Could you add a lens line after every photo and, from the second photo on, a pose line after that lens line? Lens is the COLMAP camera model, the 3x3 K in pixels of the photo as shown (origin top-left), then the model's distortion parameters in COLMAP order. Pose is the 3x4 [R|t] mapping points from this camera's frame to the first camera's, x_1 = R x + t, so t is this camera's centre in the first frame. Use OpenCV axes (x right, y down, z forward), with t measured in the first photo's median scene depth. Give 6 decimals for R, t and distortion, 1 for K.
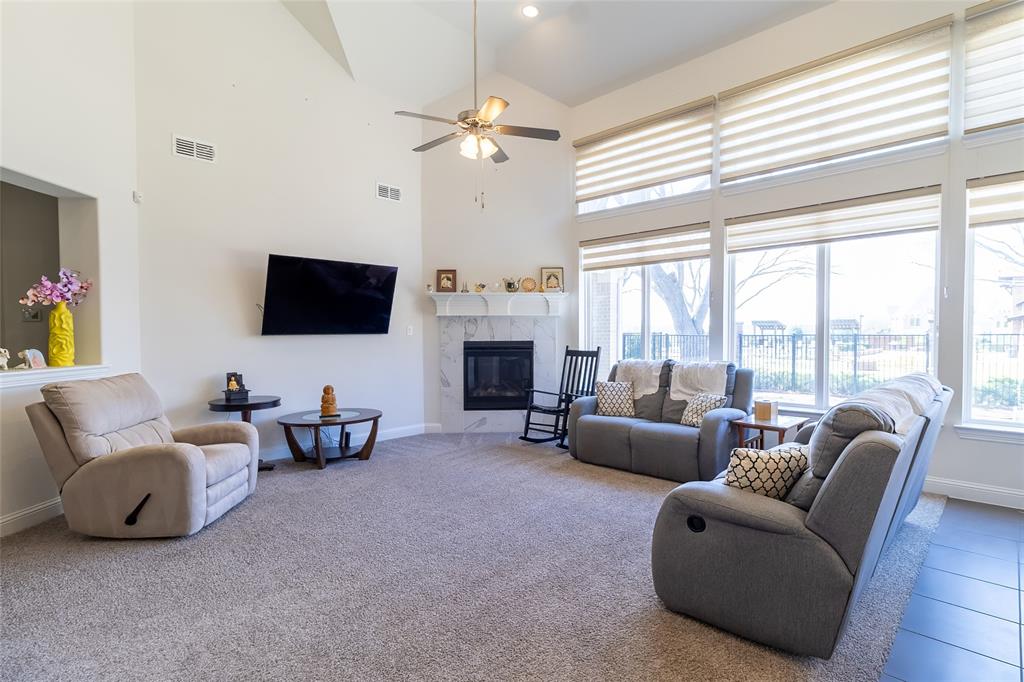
lens RADIAL K [[505.1, 0, 541.2], [0, 505.1, 346.3], [0, 0, 1]] dist [0.001836, 0.000974]
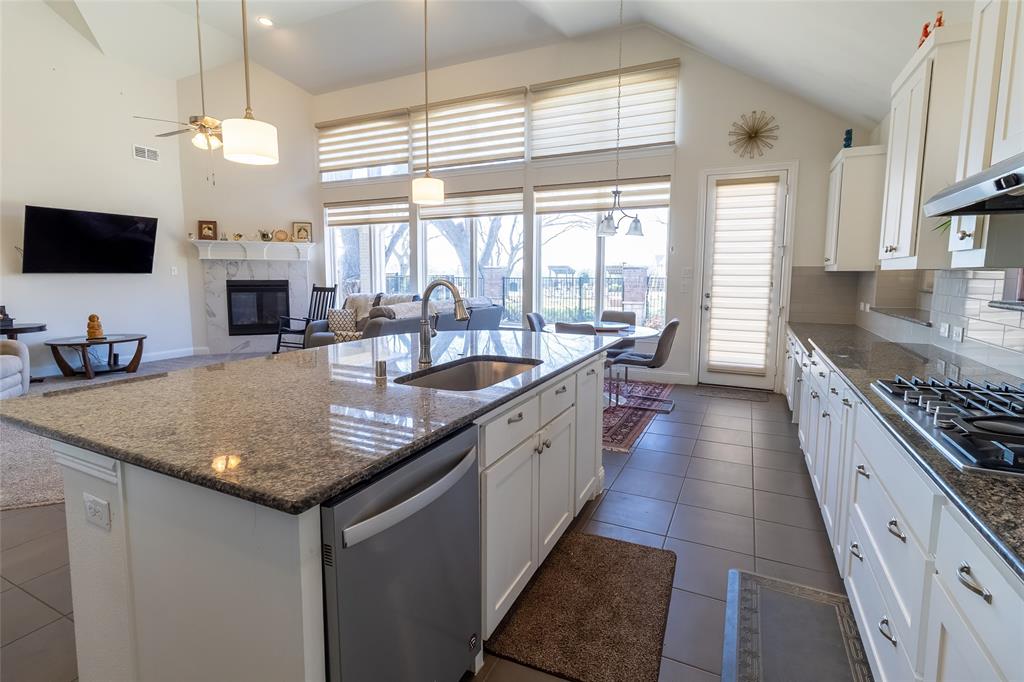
lens RADIAL K [[480.9, 0, 515.0], [0, 480.9, 325.1], [0, 0, 1]] dist [0.001199, 0.000870]
pose [[0.953297, -0.024195, 0.301064, 0.175869], [0.001321, 0.997111, 0.075948, 0.012300], [-0.302031, -0.072004, 0.950575, -0.369045]]
